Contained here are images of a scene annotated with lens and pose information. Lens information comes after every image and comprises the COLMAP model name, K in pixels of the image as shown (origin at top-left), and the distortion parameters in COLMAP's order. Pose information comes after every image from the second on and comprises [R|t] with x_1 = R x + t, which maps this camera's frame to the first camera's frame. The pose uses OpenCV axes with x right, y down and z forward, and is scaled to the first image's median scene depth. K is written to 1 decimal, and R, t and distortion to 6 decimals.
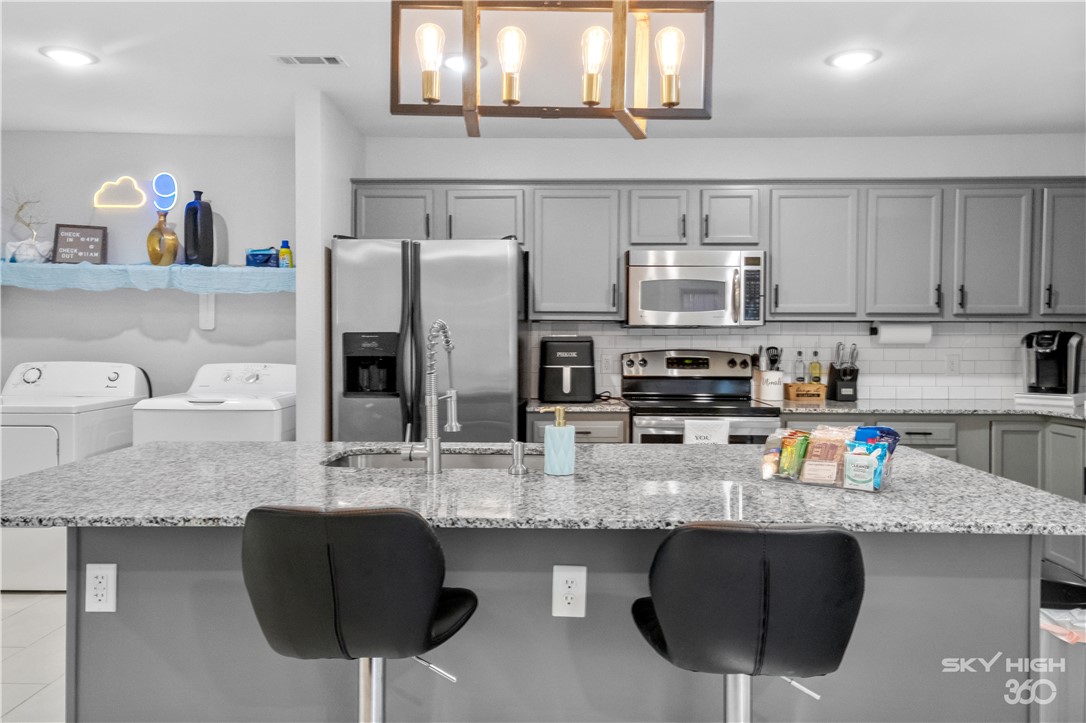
lens RADIAL K [[754.6, 0, 543.0], [0, 754.6, 361.5], [0, 0, 1]] dist [0.045694, -0.002733]
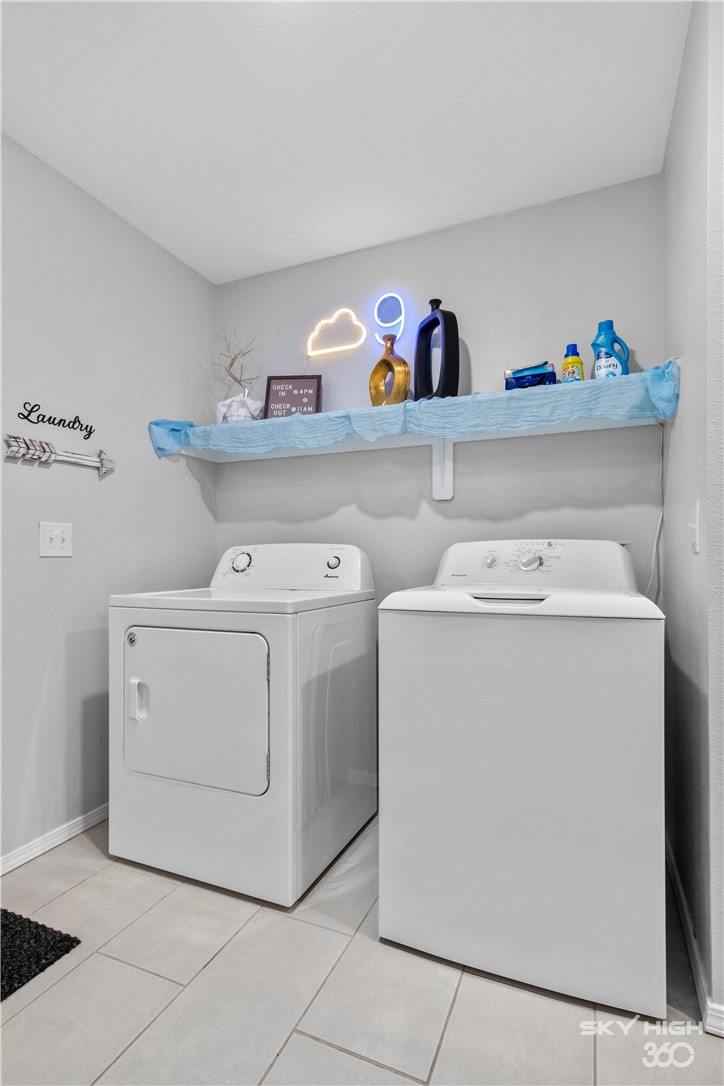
lens RADIAL K [[533.8, 0, 364.0], [0, 533.8, 568.9], [0, 0, 1]] dist [0.018748, -0.000126]
pose [[0.924109, -0.007687, -0.382053, -0.337396], [0.002097, 0.999885, -0.015045, 0.032771], [0.382124, 0.013102, 0.924018, 0.539030]]
